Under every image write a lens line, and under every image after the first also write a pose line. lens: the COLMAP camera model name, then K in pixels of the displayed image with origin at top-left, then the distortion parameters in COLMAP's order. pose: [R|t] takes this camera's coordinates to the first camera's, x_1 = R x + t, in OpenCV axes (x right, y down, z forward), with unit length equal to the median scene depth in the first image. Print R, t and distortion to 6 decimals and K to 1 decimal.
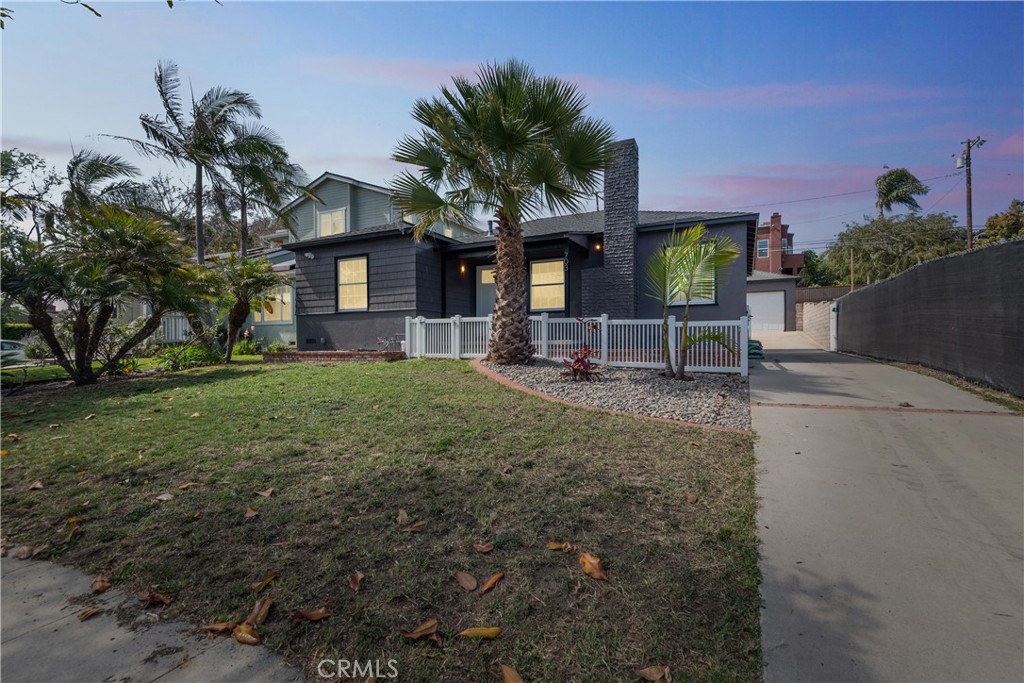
lens RADIAL K [[473.8, 0, 512.3], [0, 473.8, 345.1], [0, 0, 1]] dist [0.002964, -0.000540]
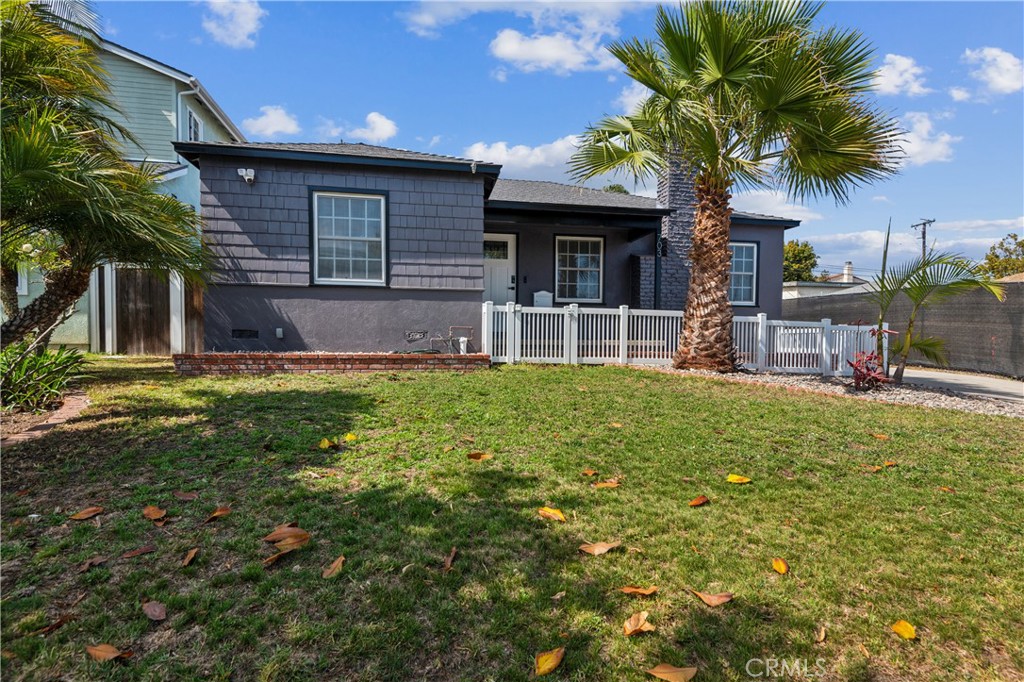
lens RADIAL K [[567.5, 0, 512.1], [0, 567.5, 342.8], [0, 0, 1]] dist [-0.000526, -0.000211]
pose [[0.782898, 0.010276, 0.622065, -0.699078], [-0.013772, 0.999905, 0.000815, -0.003895], [-0.621998, -0.009205, 0.782965, 0.371157]]
